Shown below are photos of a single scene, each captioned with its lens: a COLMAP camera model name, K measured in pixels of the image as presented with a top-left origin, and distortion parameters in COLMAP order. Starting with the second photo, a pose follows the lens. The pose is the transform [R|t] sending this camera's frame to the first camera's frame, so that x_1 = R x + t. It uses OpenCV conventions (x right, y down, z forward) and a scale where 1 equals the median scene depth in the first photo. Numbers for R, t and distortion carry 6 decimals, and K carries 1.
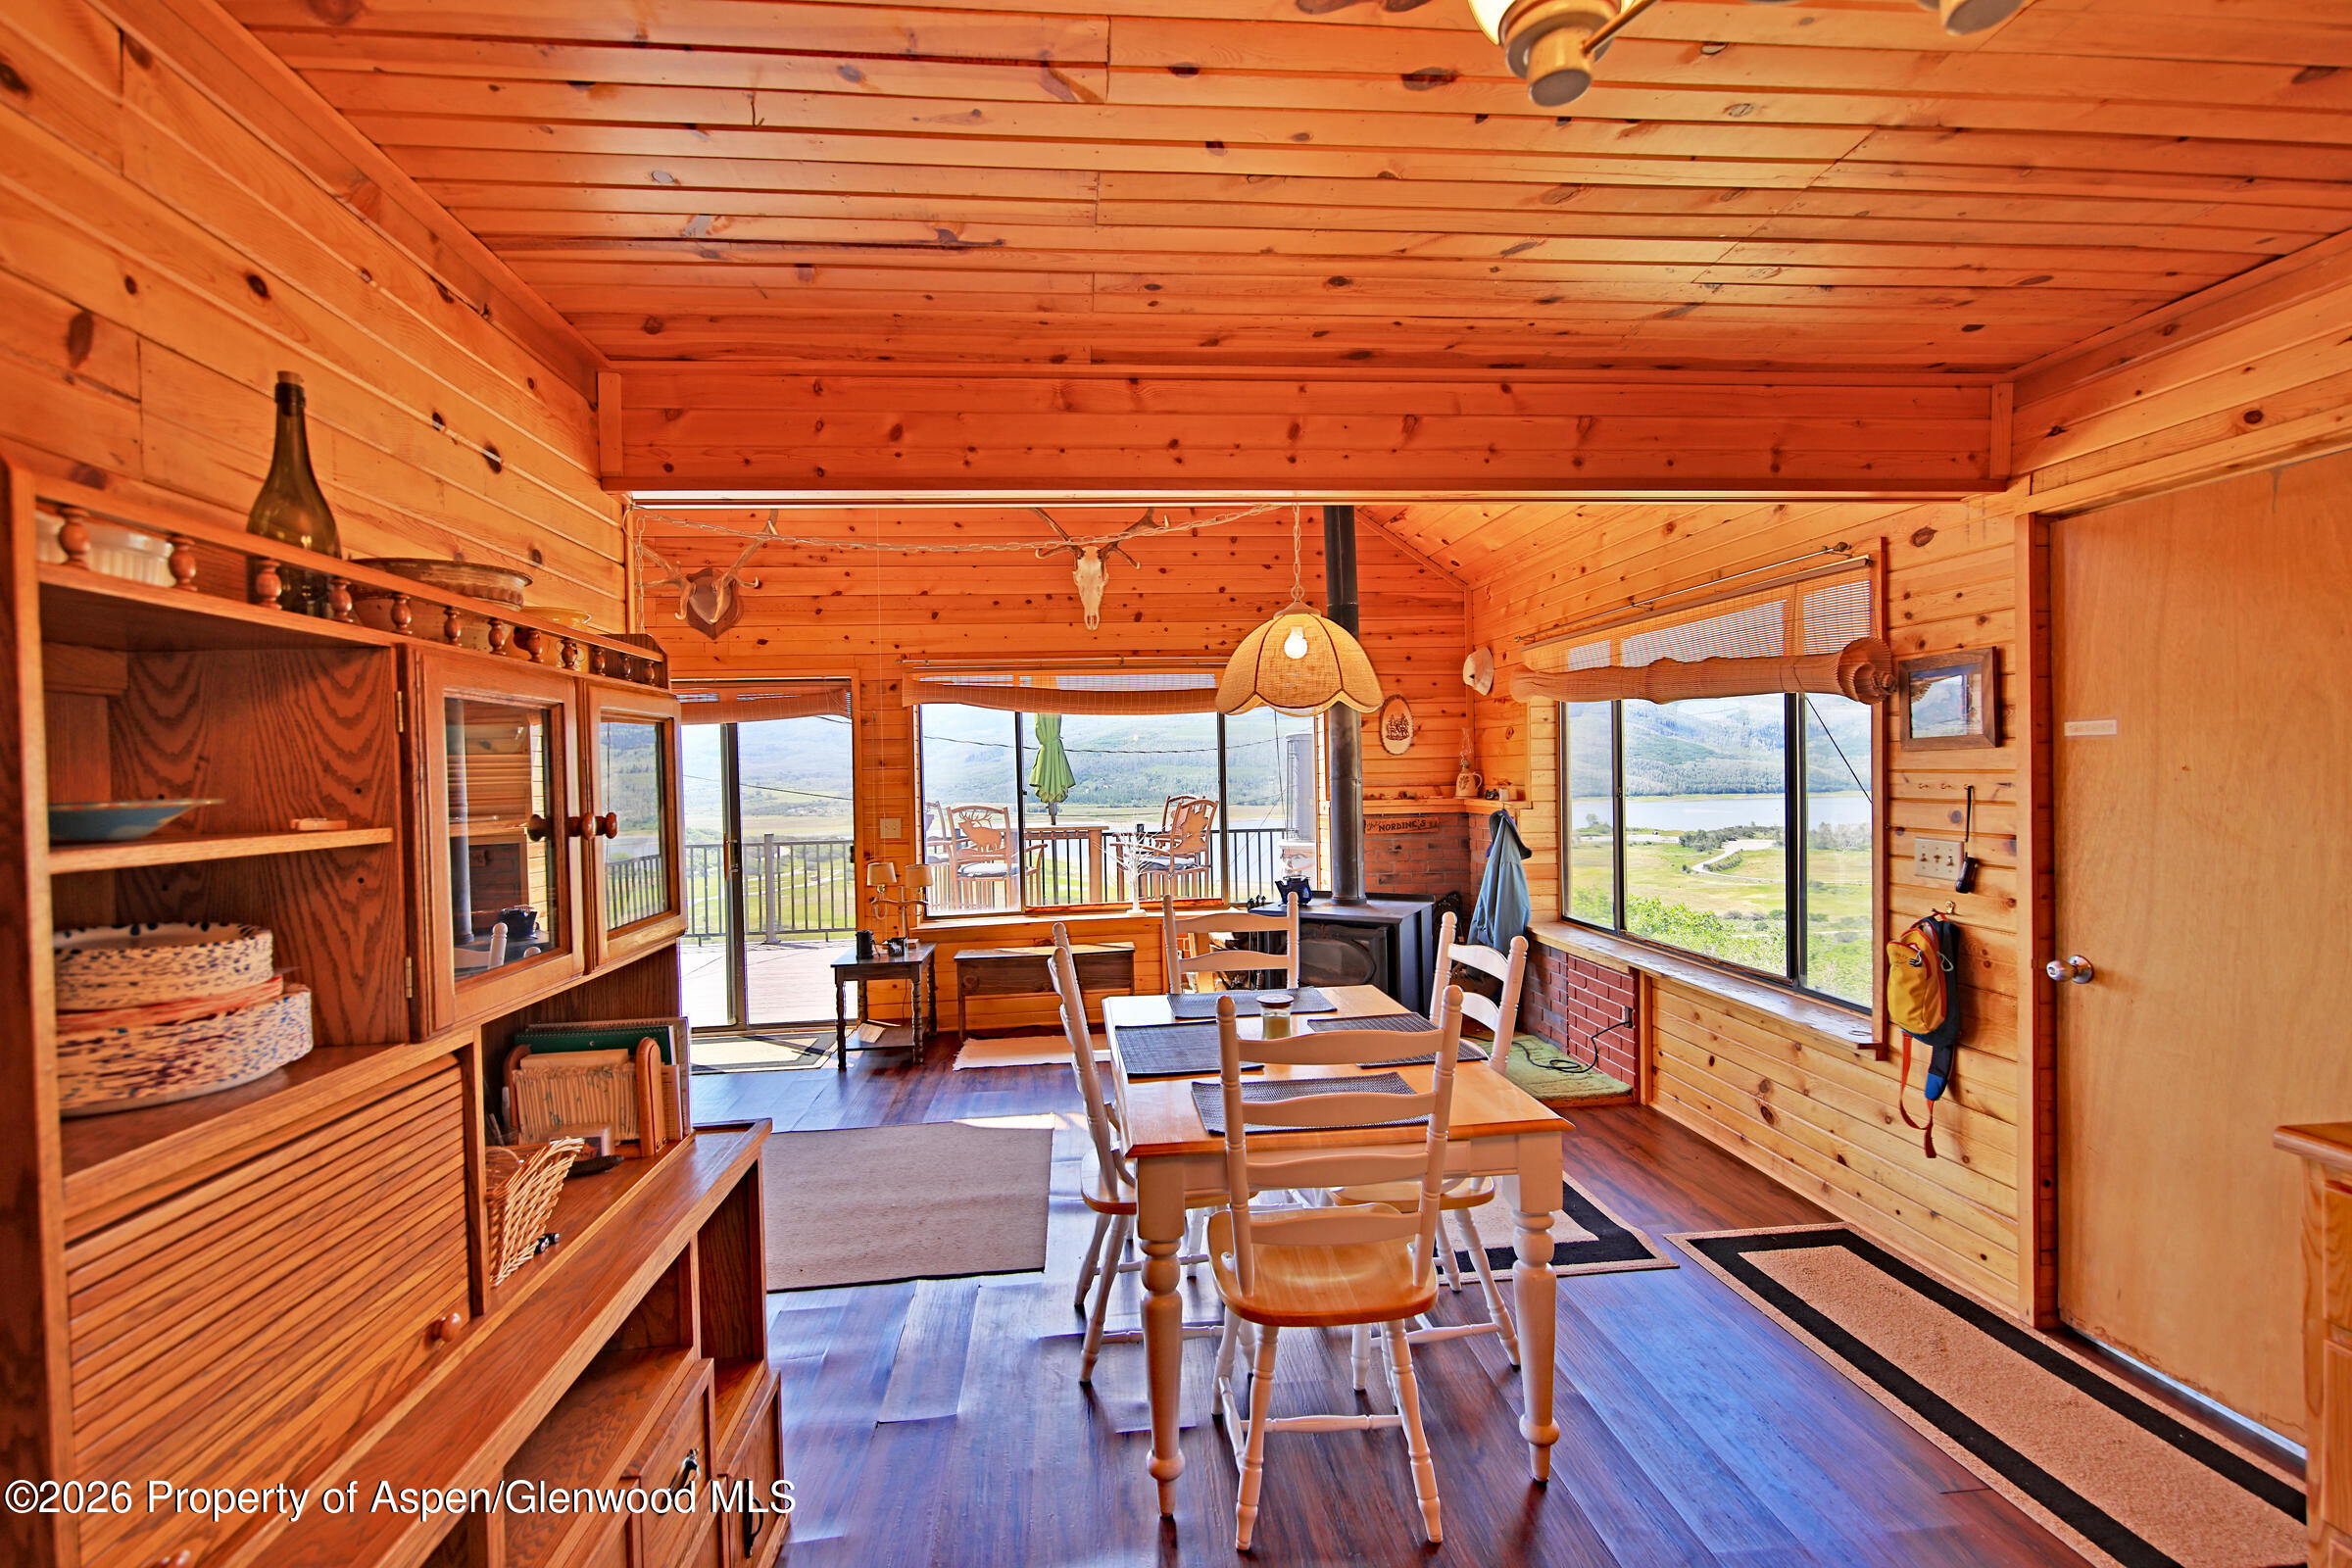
lens RADIAL K [[1063.7, 0, 1180.8], [0, 1063.7, 782.4], [0, 0, 1]] dist [0.019749, -0.007590]
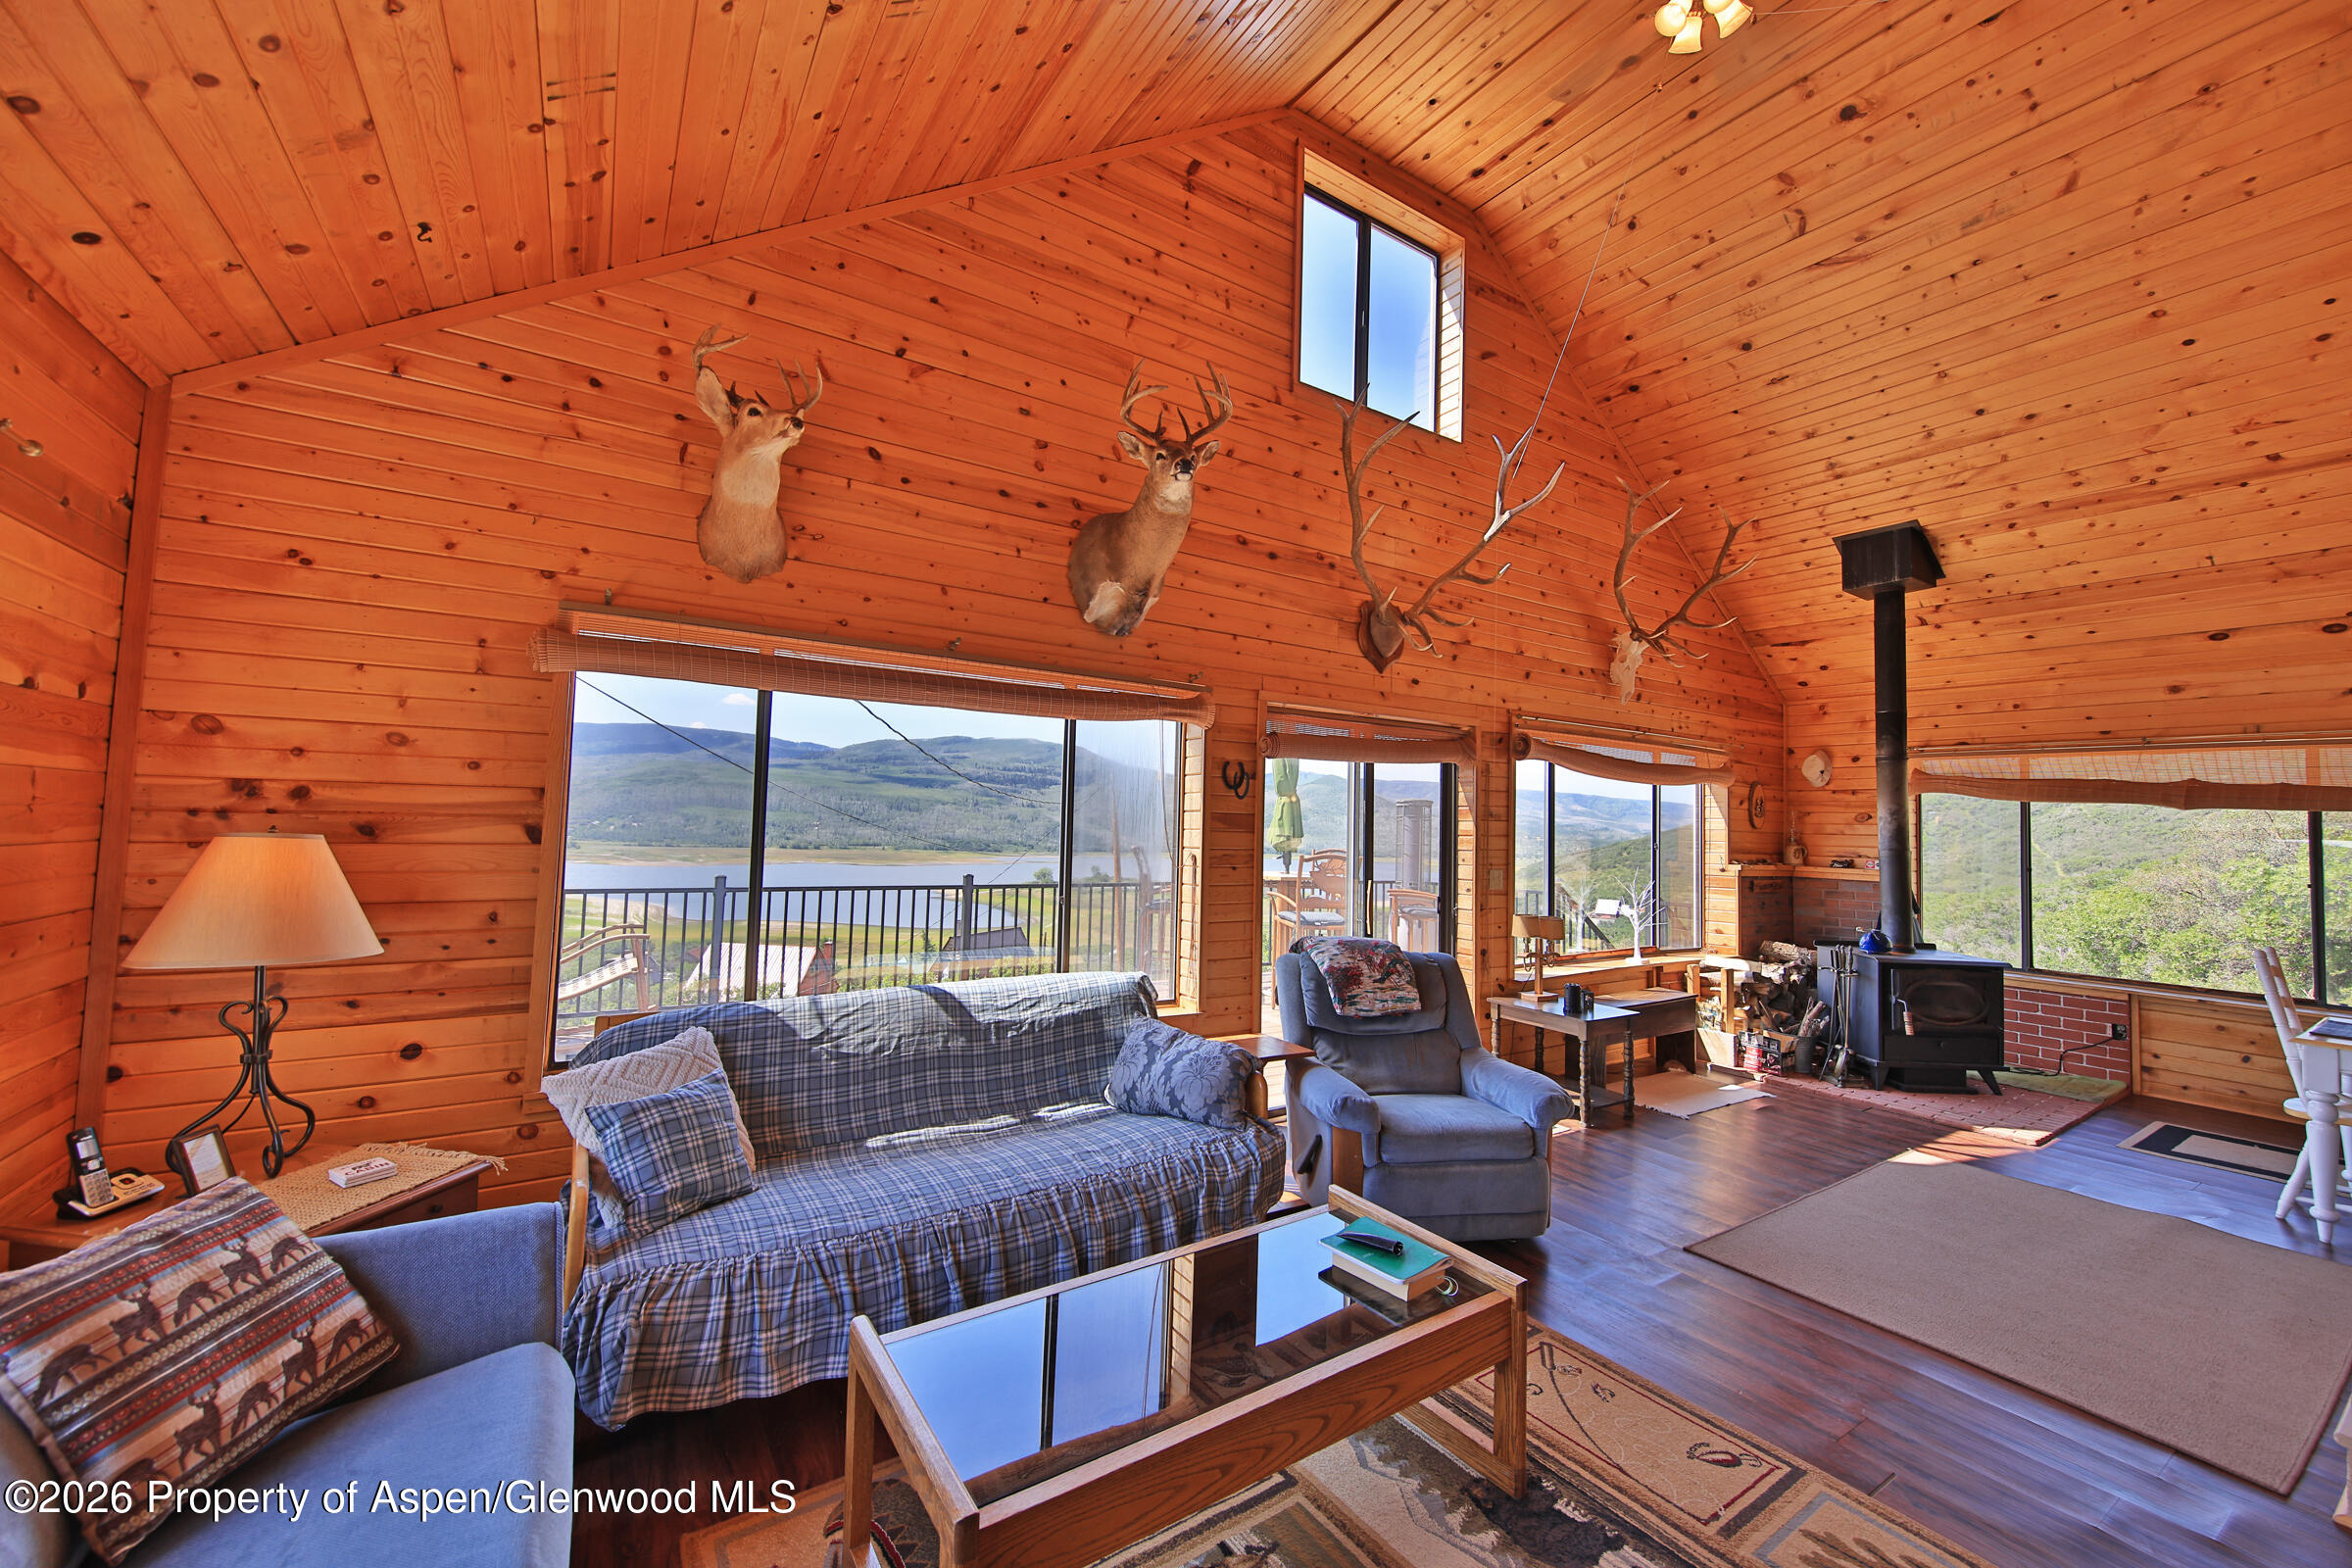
lens RADIAL K [[908.5, 0, 1177.8], [0, 908.5, 781.4], [0, 0, 1]] dist [0.007361, -0.003107]
pose [[0.890737, 0.070443, 0.449028, -1.126045], [-0.043975, 0.996639, -0.069119, 0.027857], [-0.452387, 0.041821, 0.890840, 0.447850]]
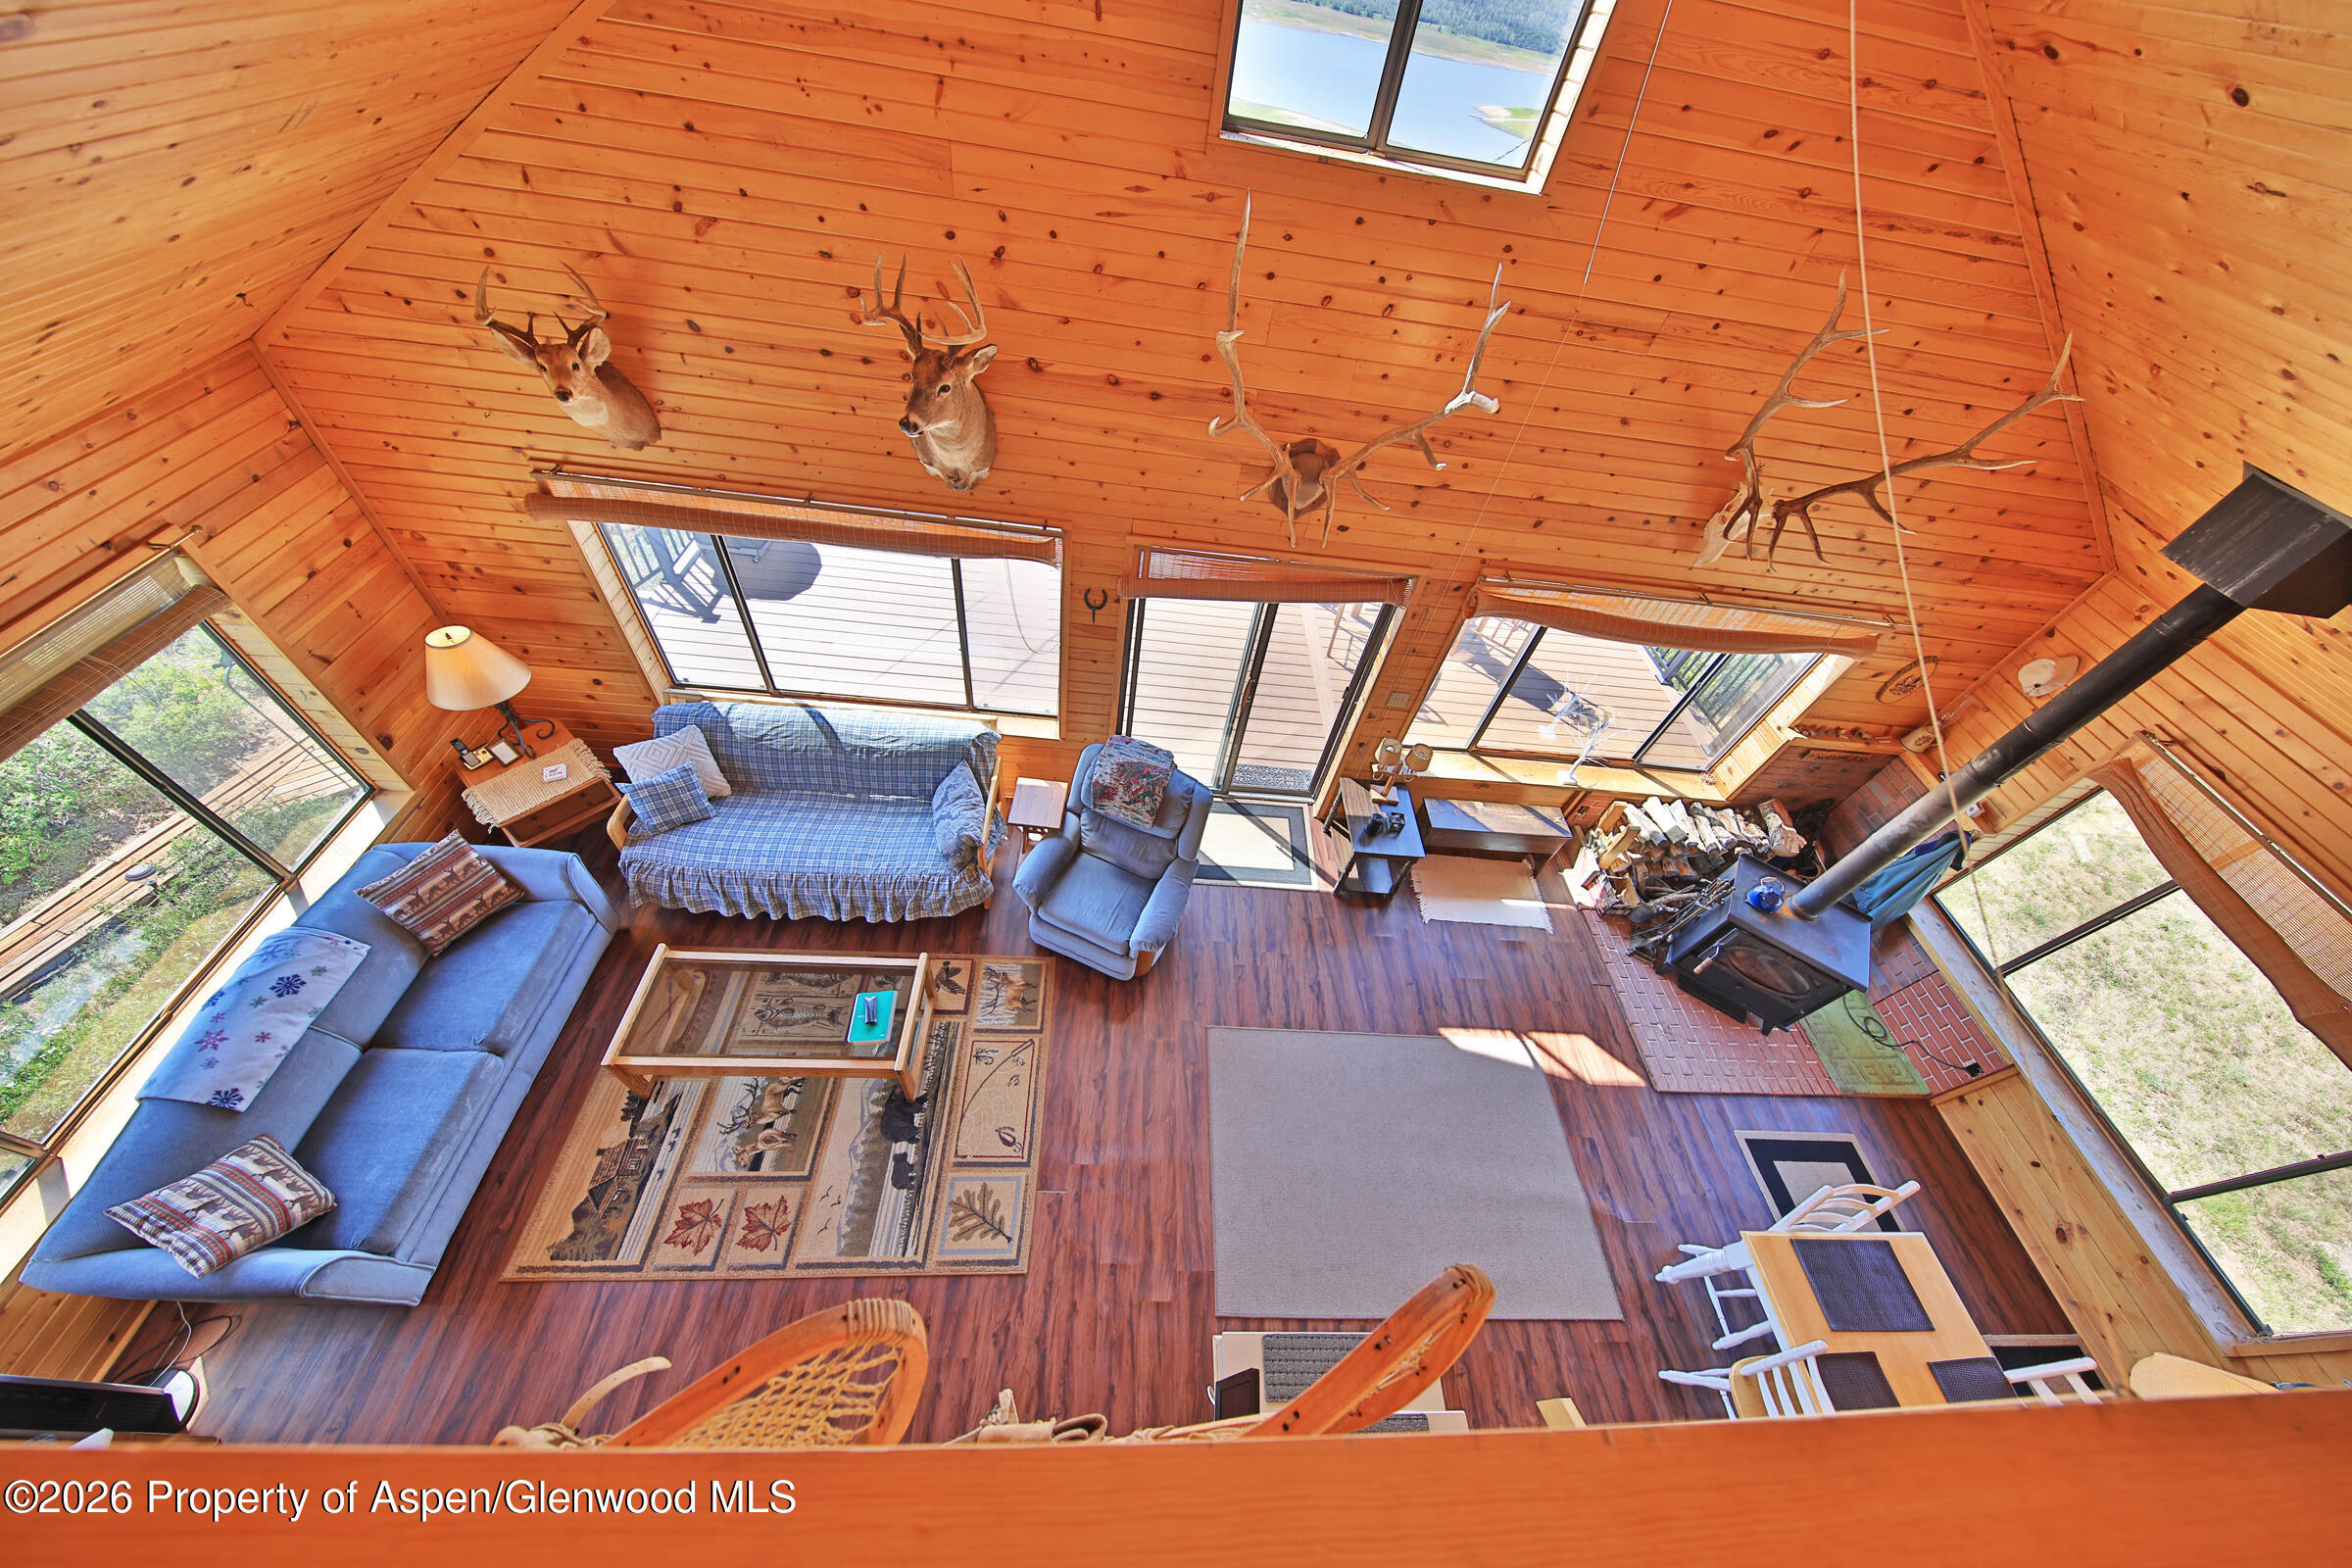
lens RADIAL K [[760.5, 0, 1177.7], [0, 760.5, 789.9], [0, 0, 1]] dist [0.000044, -0.000777]
pose [[0.983626, 0.171987, 0.053862, -0.625703], [-0.154680, 0.652250, 0.742054, -0.521110], [0.092492, -0.738234, 0.668173, 0.487083]]
